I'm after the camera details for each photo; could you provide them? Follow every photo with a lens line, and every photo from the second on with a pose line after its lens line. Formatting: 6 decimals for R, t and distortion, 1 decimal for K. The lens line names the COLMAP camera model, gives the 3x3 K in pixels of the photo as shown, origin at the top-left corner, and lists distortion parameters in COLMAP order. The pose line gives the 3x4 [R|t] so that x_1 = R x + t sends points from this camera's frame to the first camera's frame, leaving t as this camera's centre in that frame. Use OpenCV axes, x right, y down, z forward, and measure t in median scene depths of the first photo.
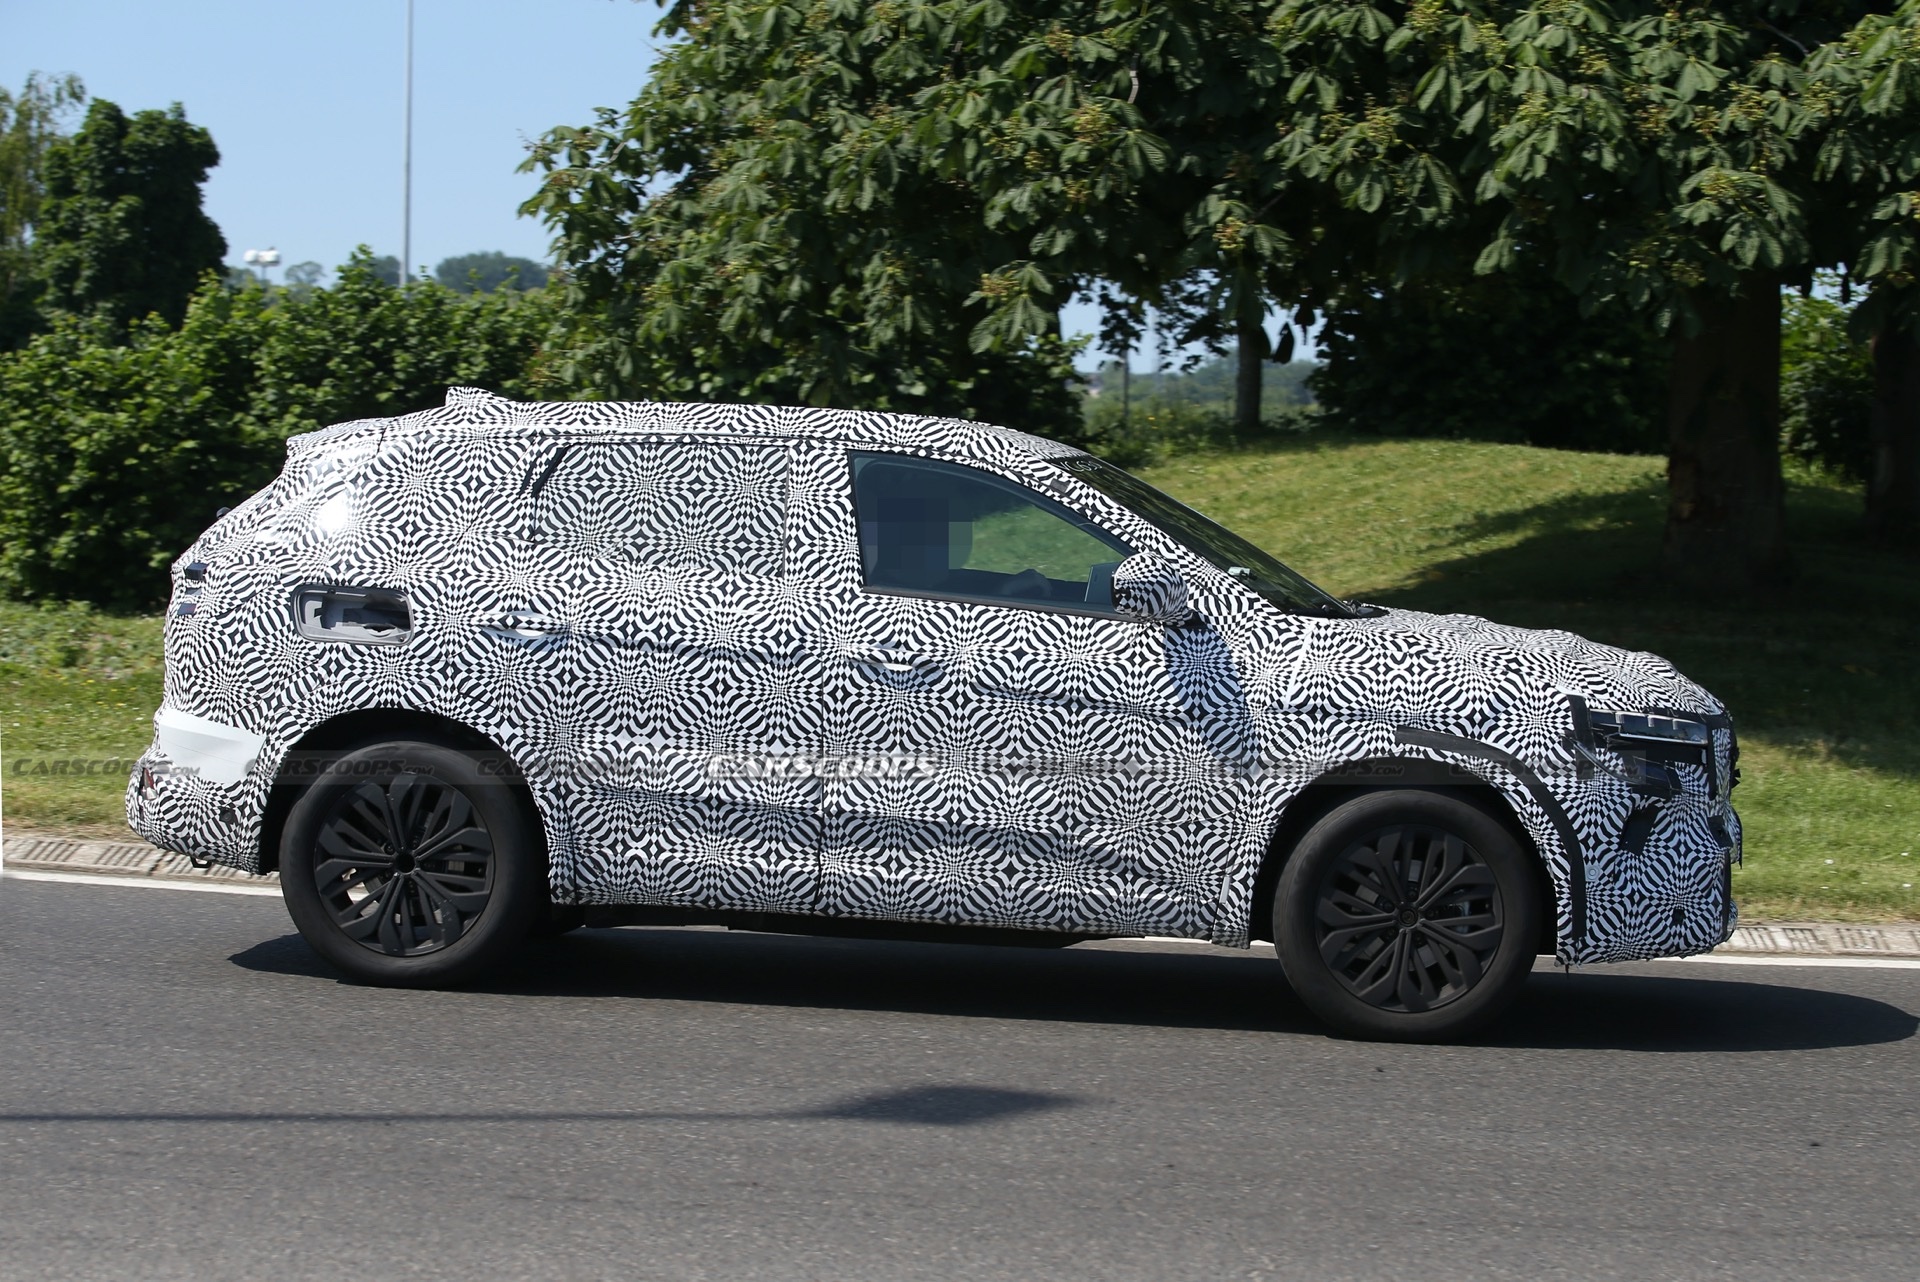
lens RADIAL K [[3910.8, 0, 847.7], [0, 3910.8, 580.8], [0, 0, 1]] dist [-0.173243, -0.248637]
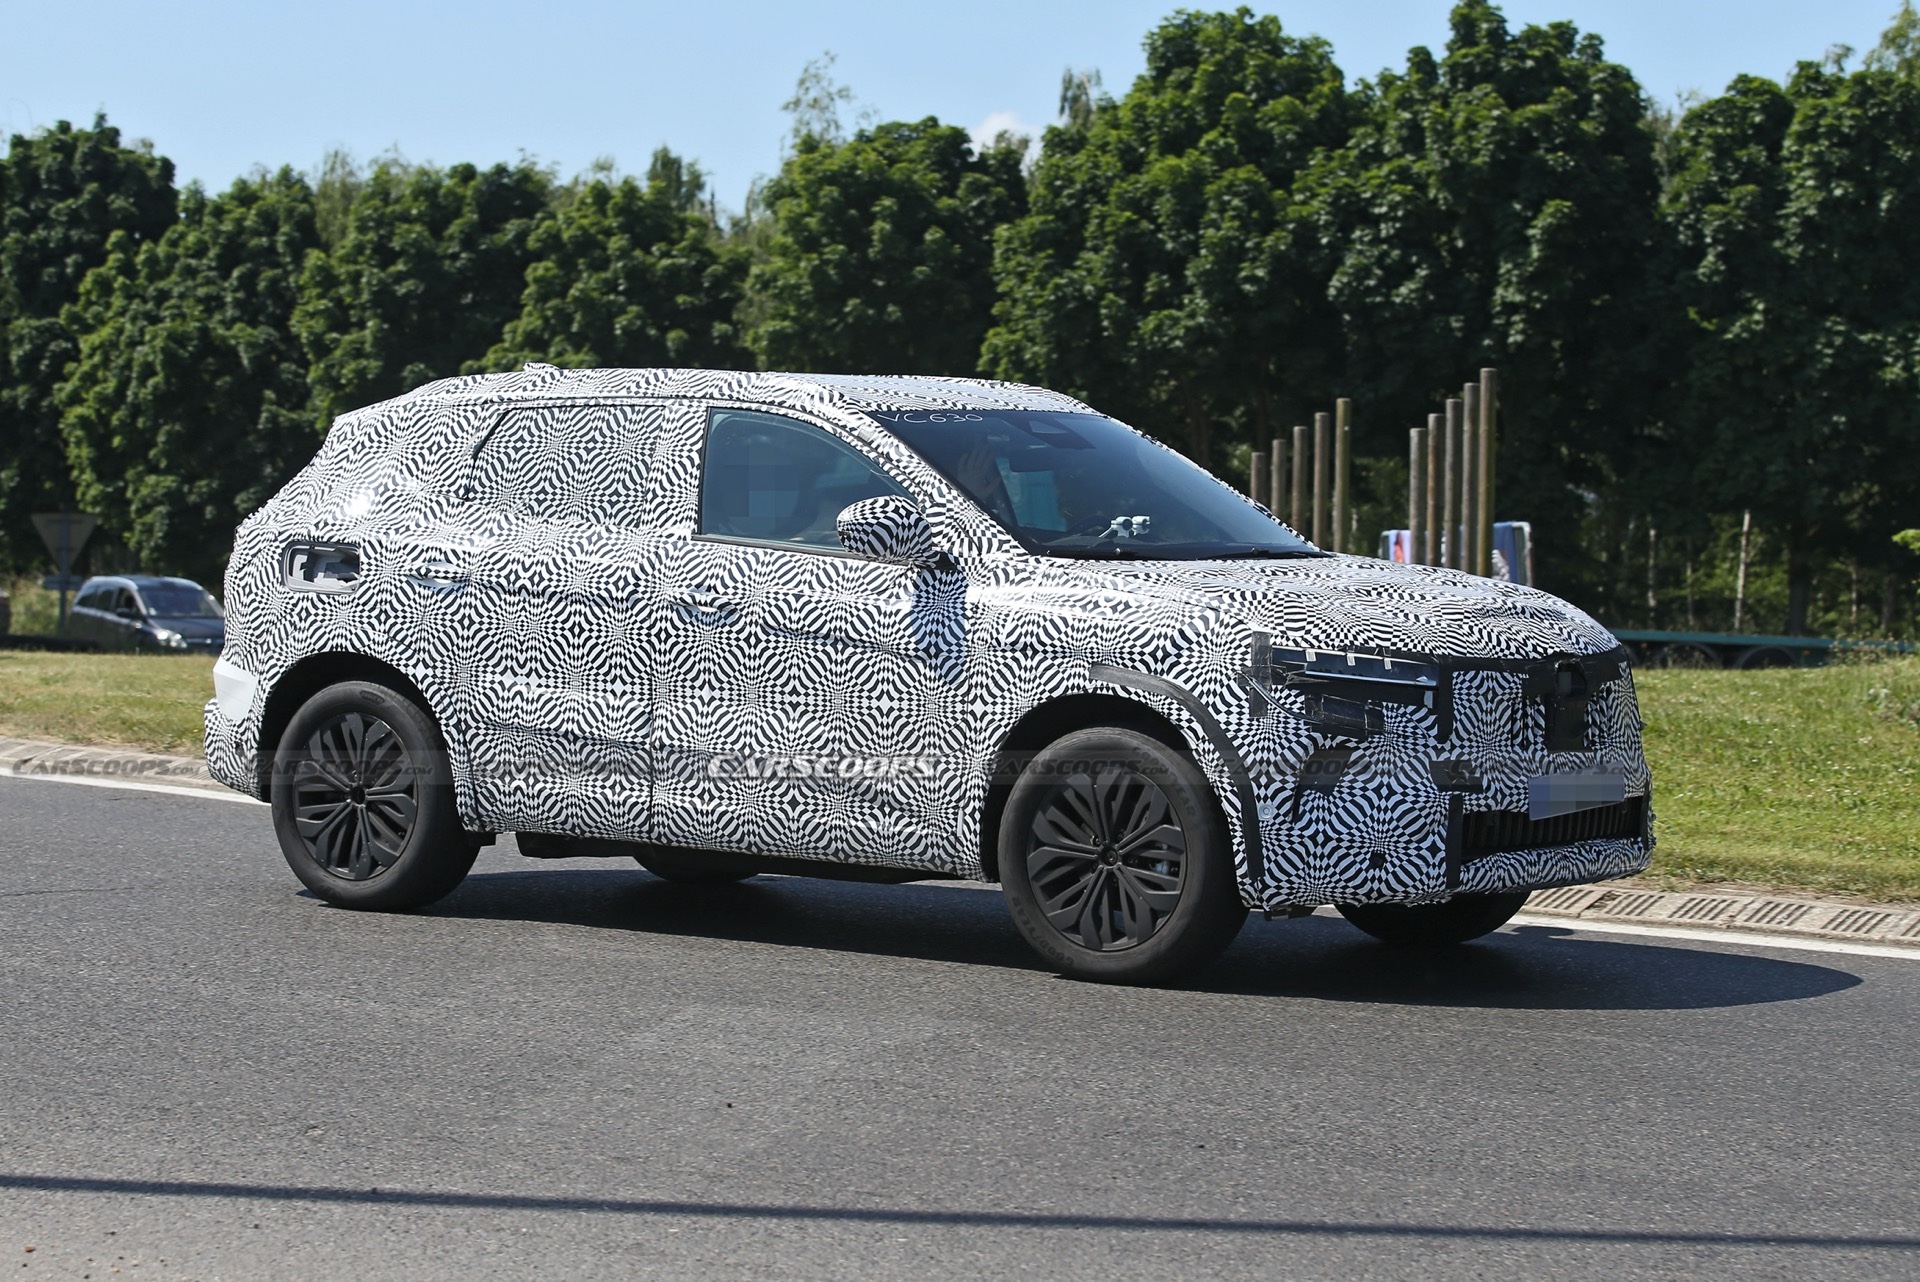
lens RADIAL K [[4507.0, 0, 997.2], [0, 4507.0, 638.7], [0, 0, 1]] dist [-0.130122, -0.850003]
pose [[0.893317, -0.003610, -0.449412, 0.626437], [0.005603, 0.999979, 0.003104, 0.026427], [0.449392, -0.005291, 0.893319, -0.054165]]
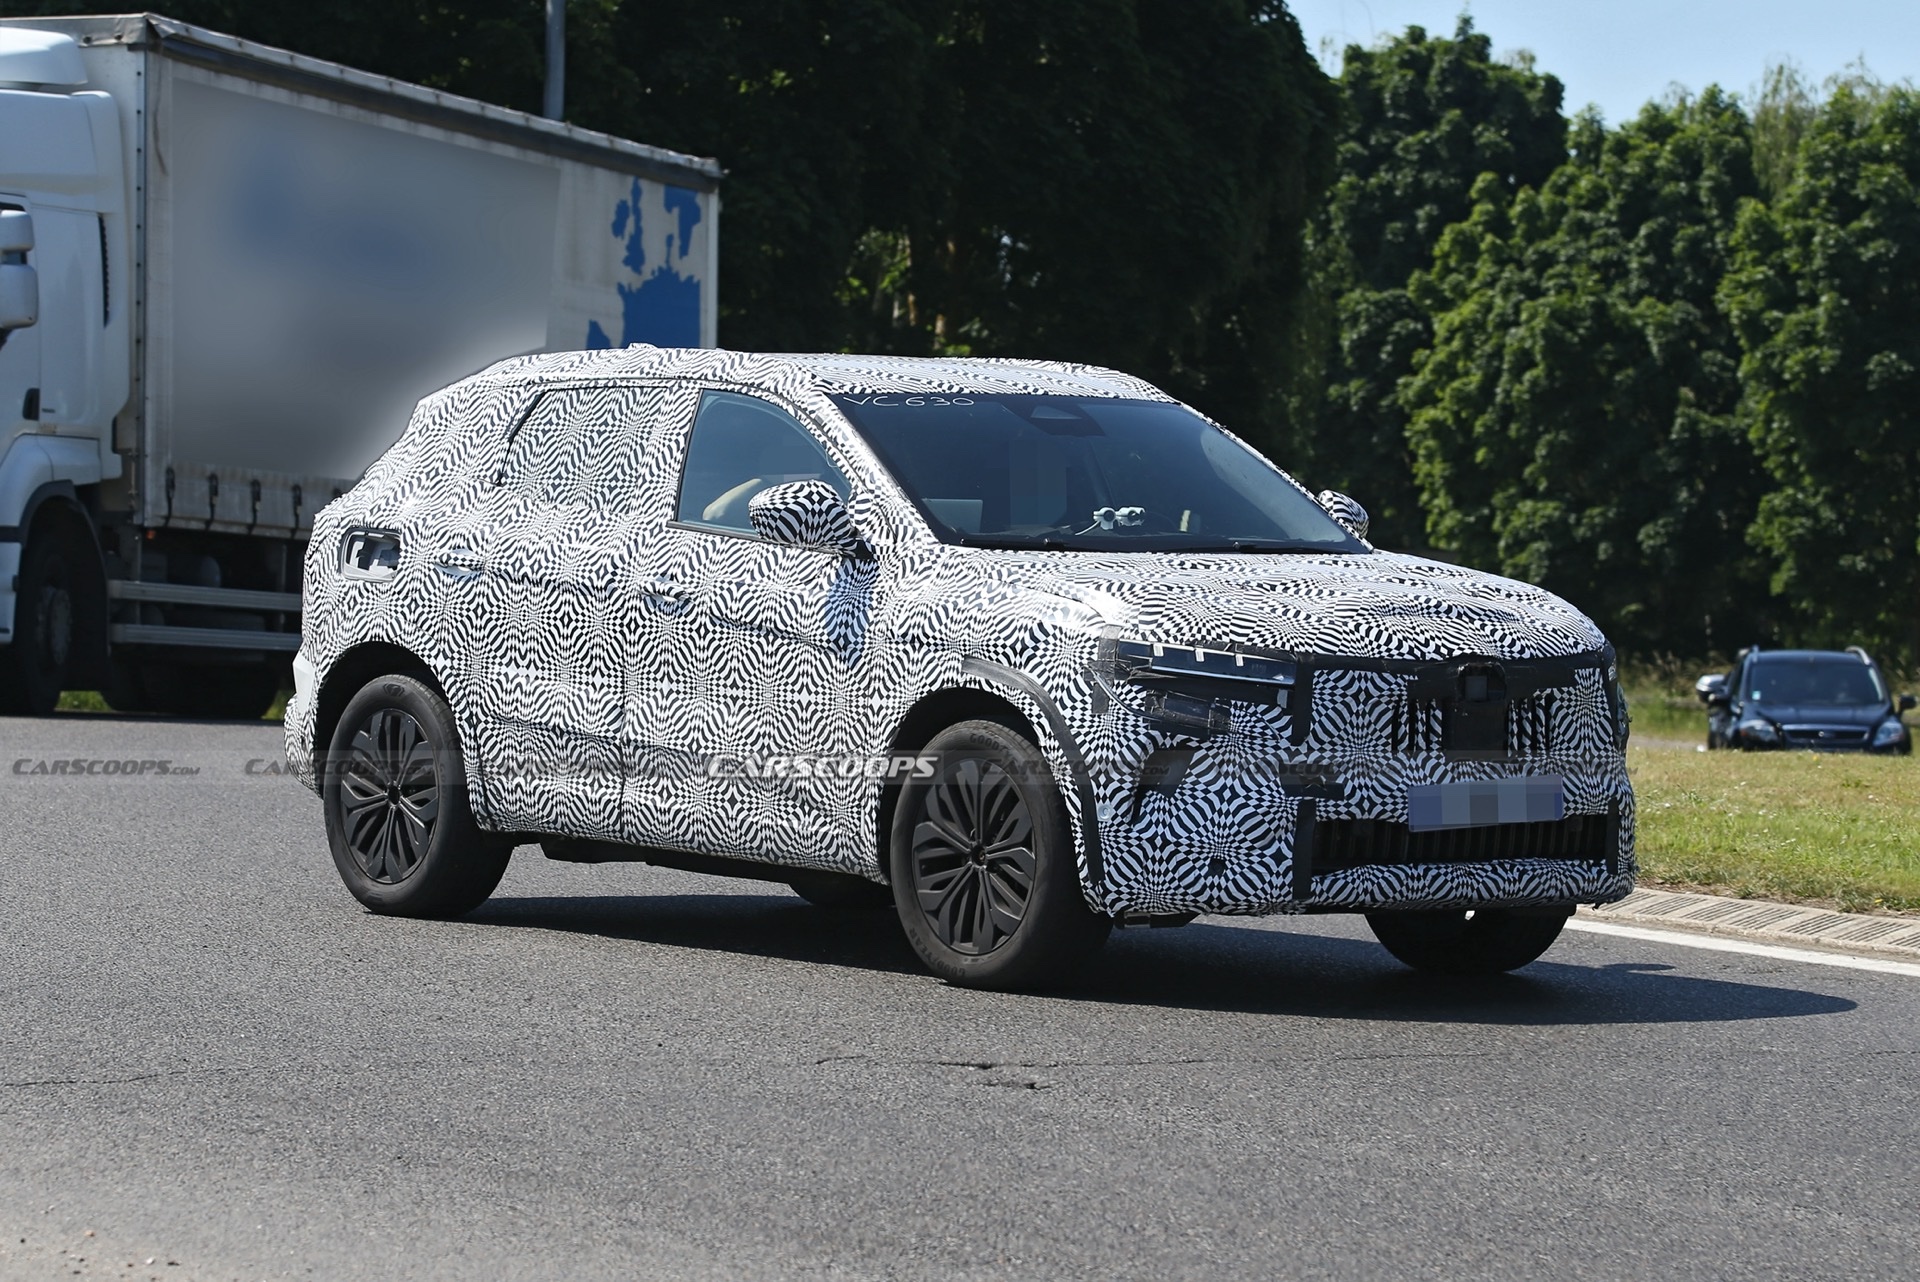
lens RADIAL K [[6116.1, 0, 960.0], [0, 6116.1, 641.0], [0, 0, 1]] dist [-0.063460, -0.999249]
pose [[0.728982, 0.003311, -0.684525, 1.147398], [-0.014702, 0.999833, -0.010821, 0.048690], [0.684375, 0.017952, 0.728909, -0.105893]]
